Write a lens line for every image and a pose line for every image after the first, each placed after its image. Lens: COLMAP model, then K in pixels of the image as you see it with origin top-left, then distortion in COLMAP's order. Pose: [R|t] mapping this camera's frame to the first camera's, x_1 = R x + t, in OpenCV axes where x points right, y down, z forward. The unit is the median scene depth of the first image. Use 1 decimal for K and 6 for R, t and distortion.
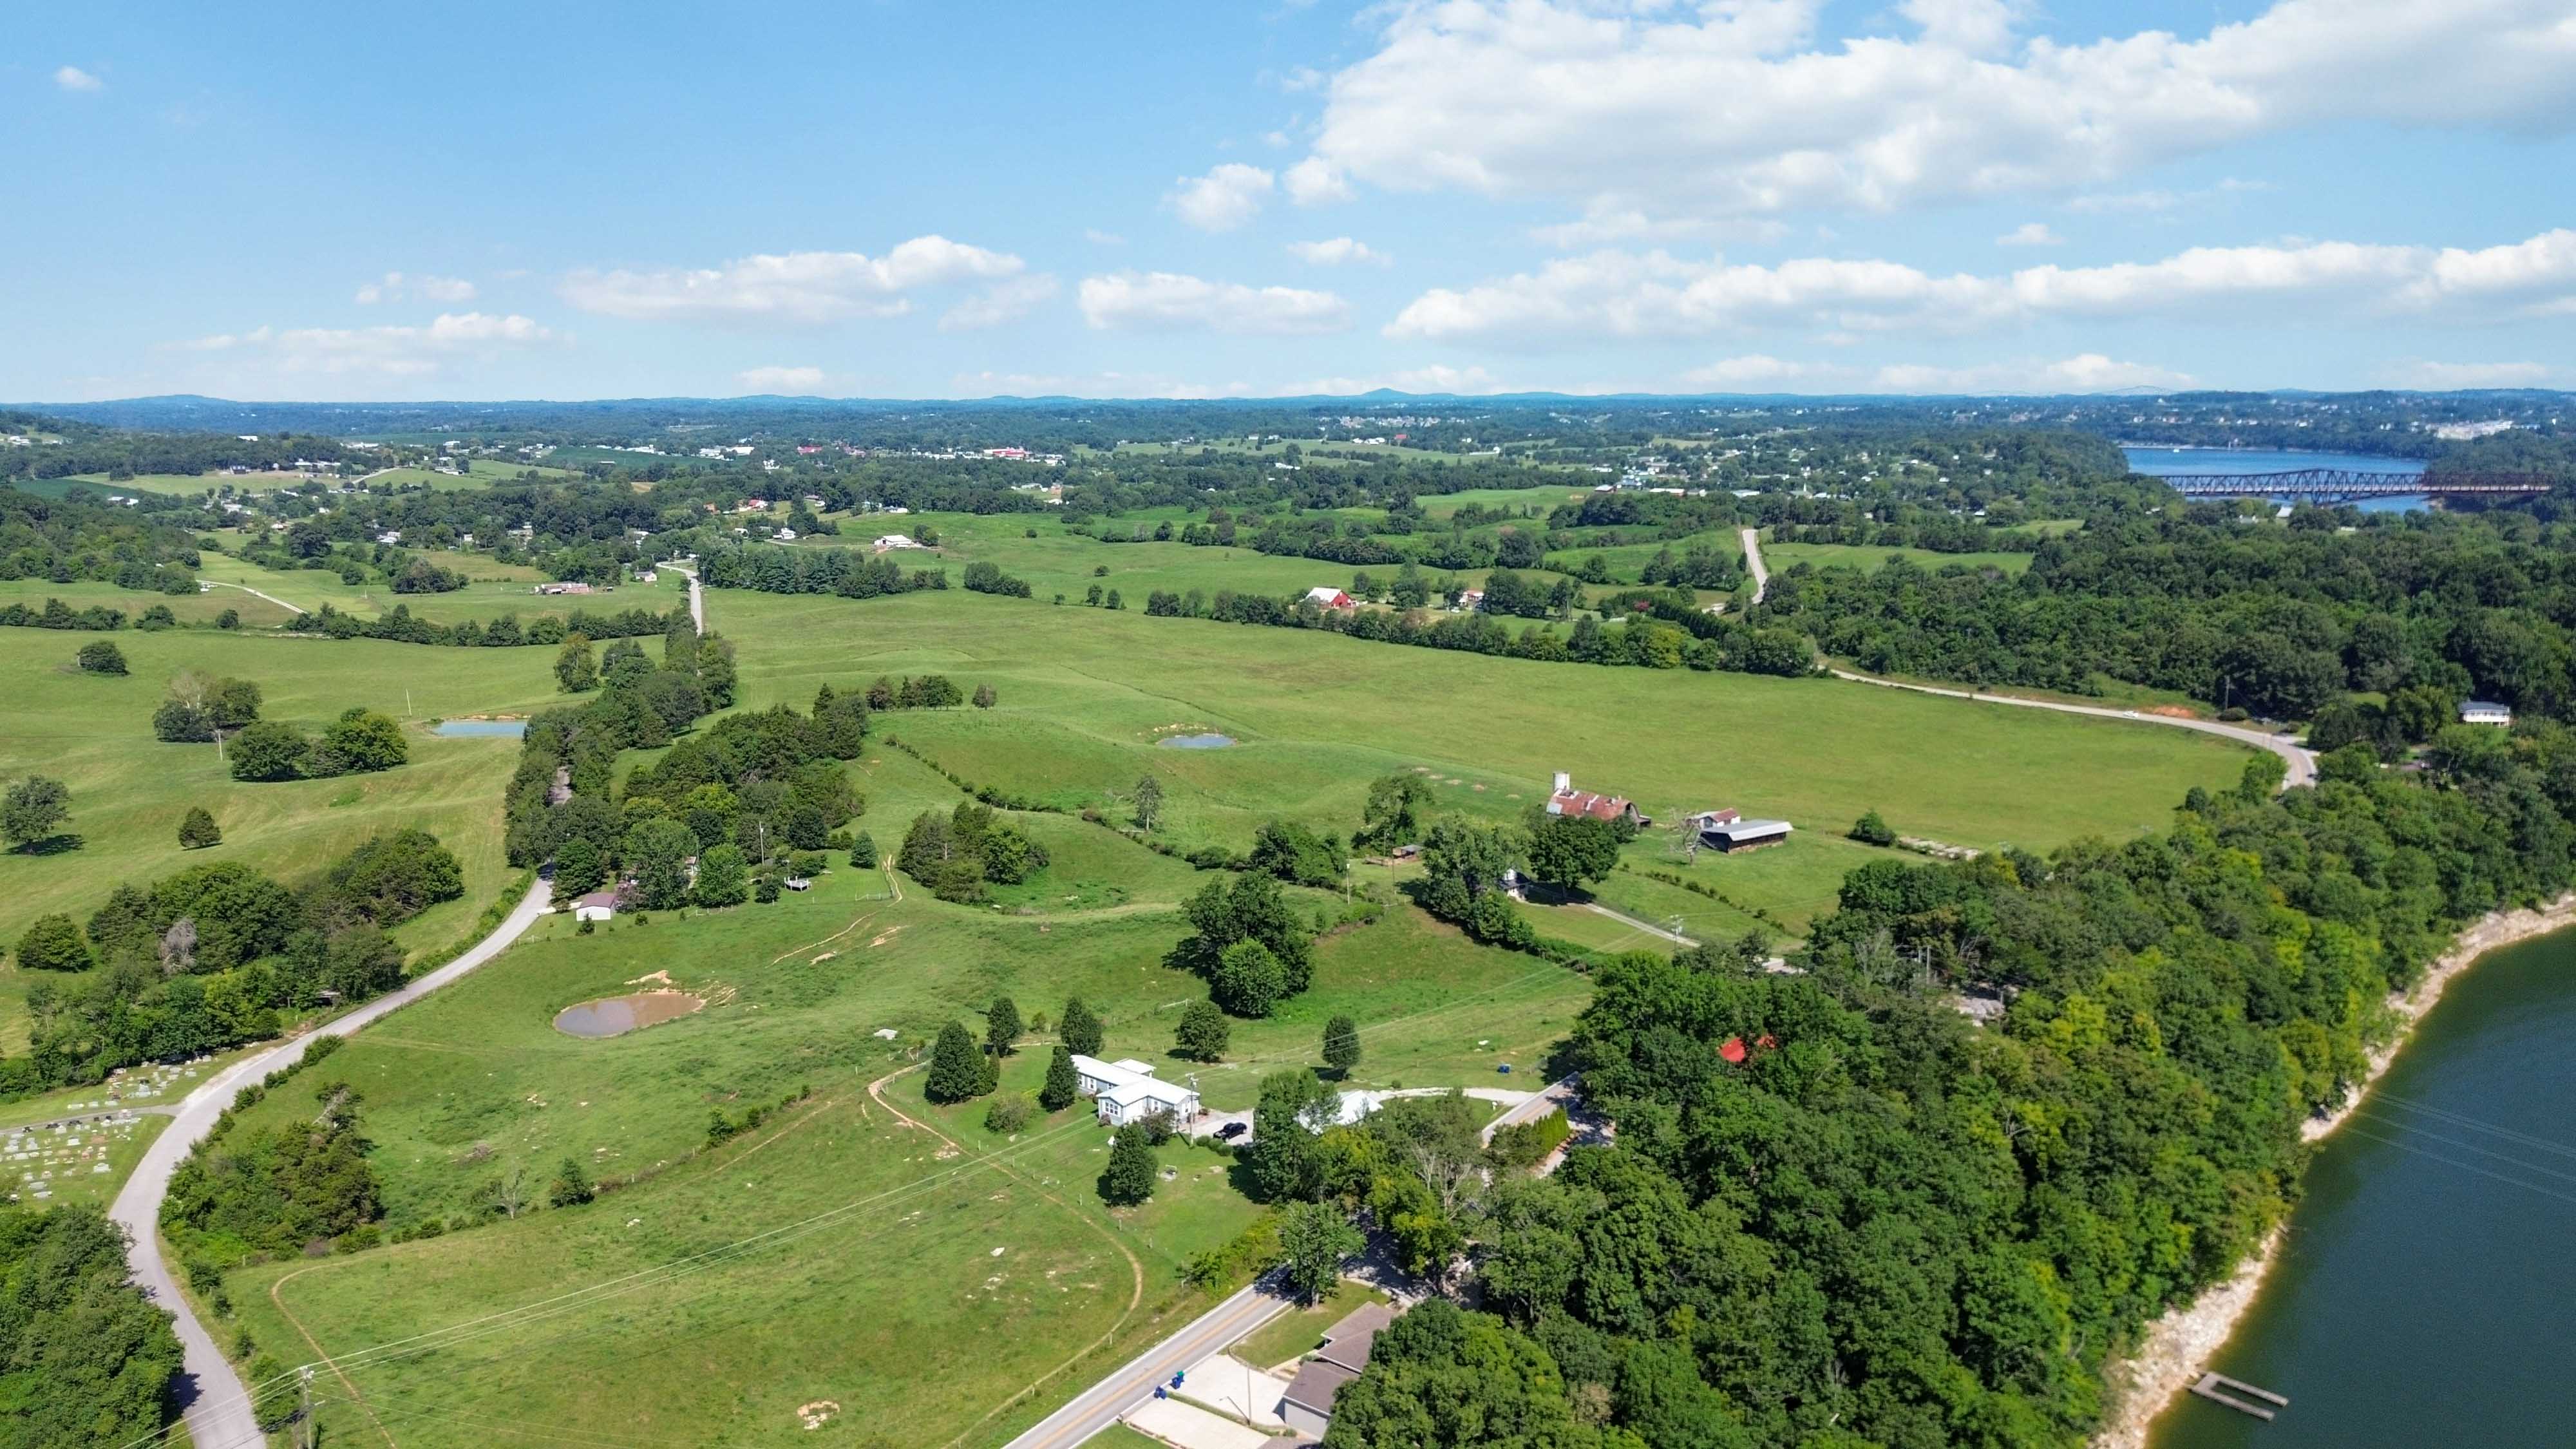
lens RADIAL K [[1817.6, 0, 1288.0], [0, 1817.6, 724.5], [0, 0, 1]] dist [0.101307, -0.106875]
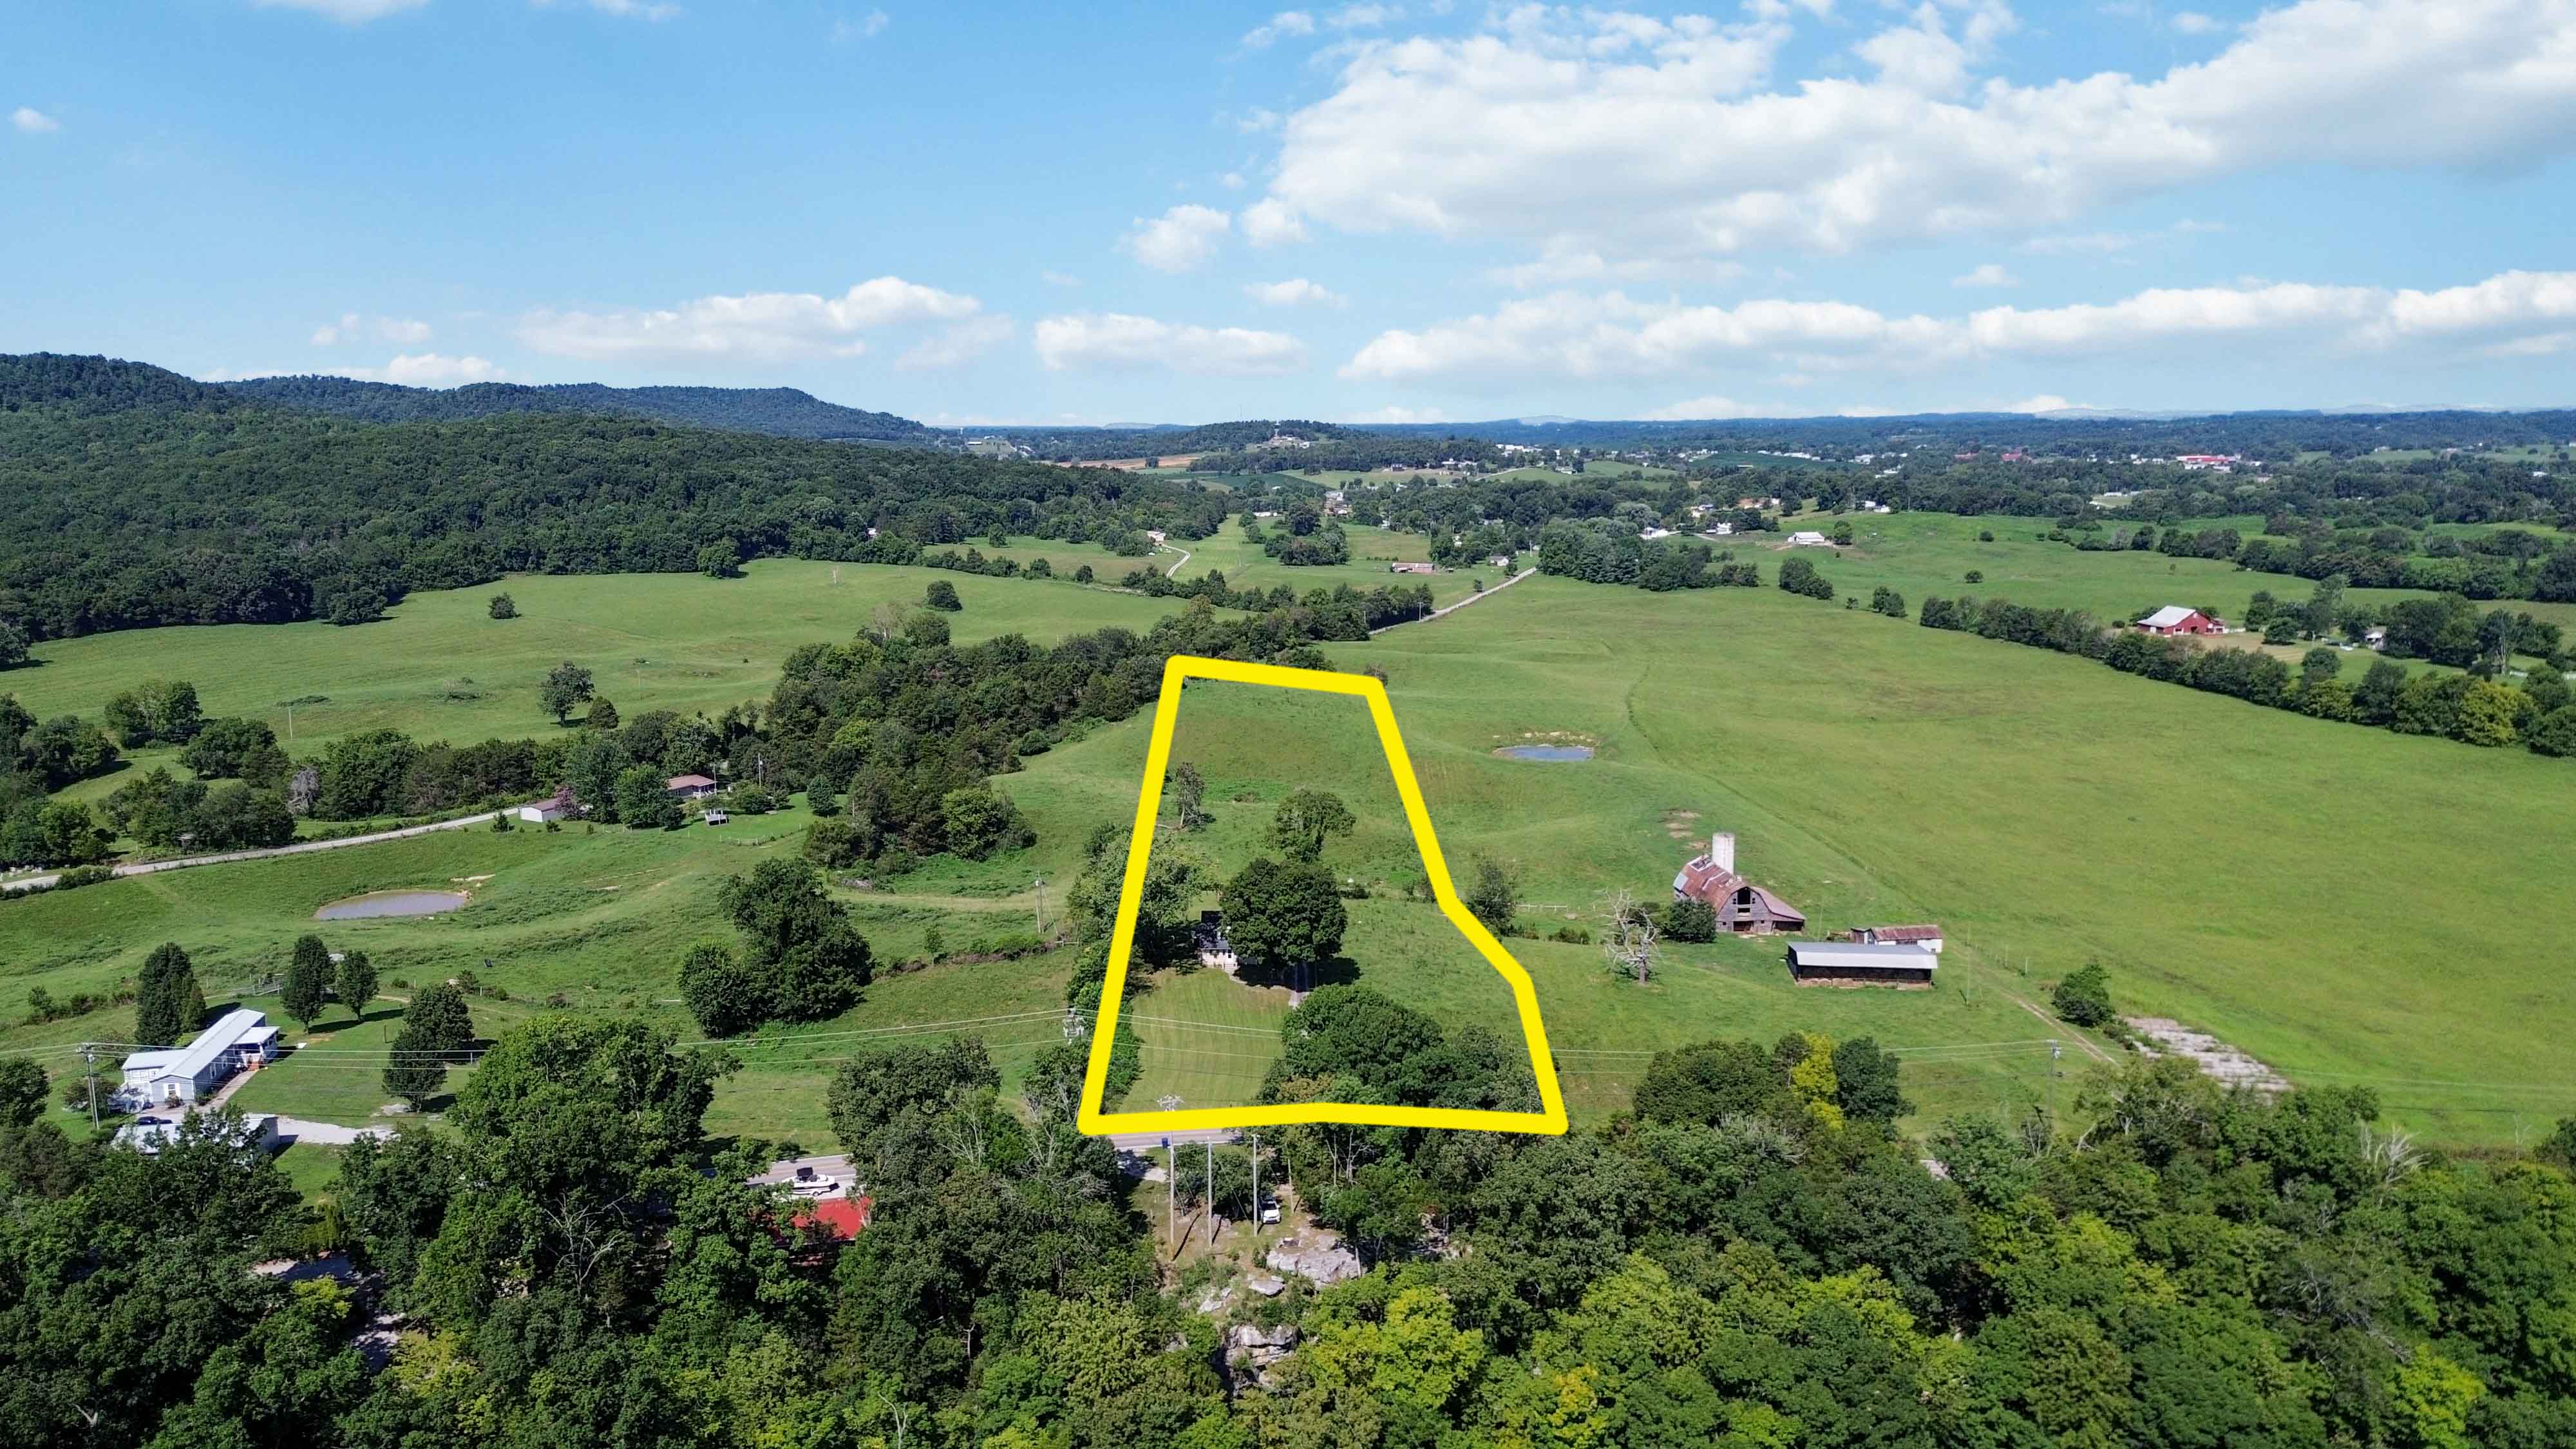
lens RADIAL K [[1817.6, 0, 1288.0], [0, 1817.6, 724.5], [0, 0, 1]] dist [0.101307, -0.106875]
pose [[0.777105, 0.103119, -0.620865, 0.252781], [-0.108075, 0.993697, 0.029771, -0.010582], [0.620022, 0.043964, 0.783352, 0.191615]]
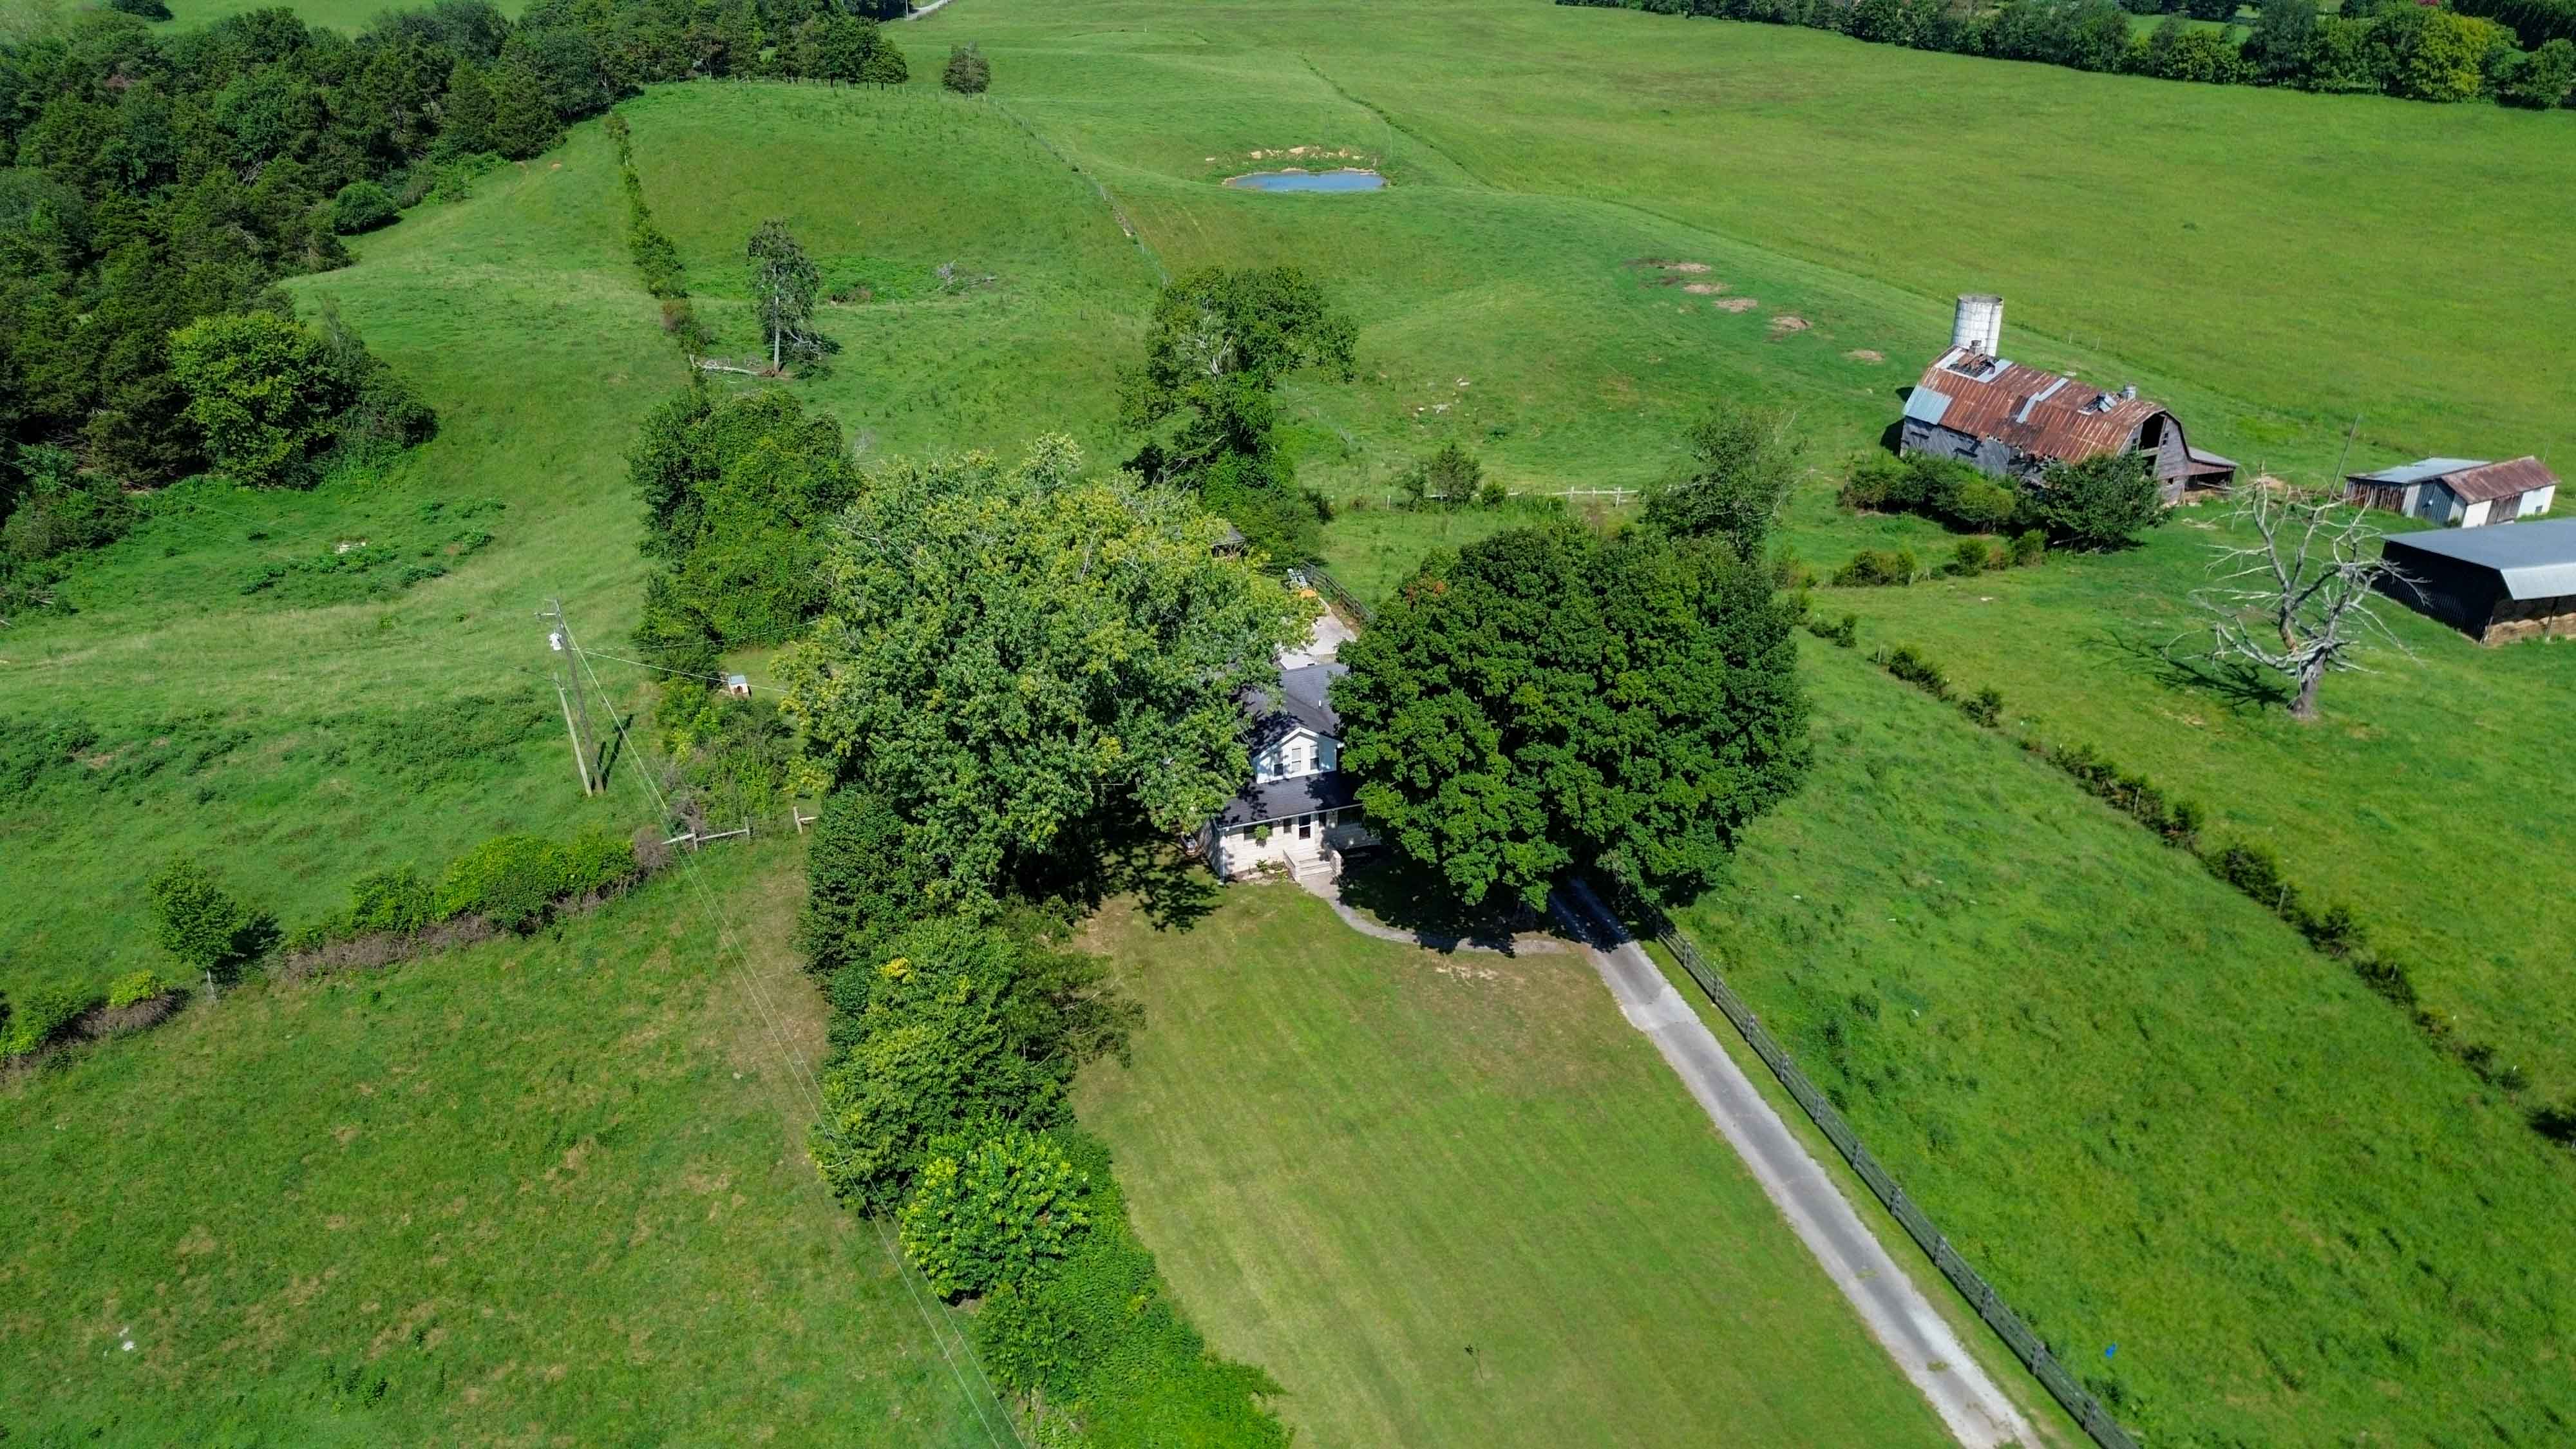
lens RADIAL K [[1817.6, 0, 1288.0], [0, 1817.6, 724.5], [0, 0, 1]] dist [0.101307, -0.106875]
pose [[0.940038, 0.149576, -0.306523, 0.081408], [-0.060542, 0.957612, 0.281626, 0.007086], [0.335655, -0.246182, 0.909247, 0.347246]]
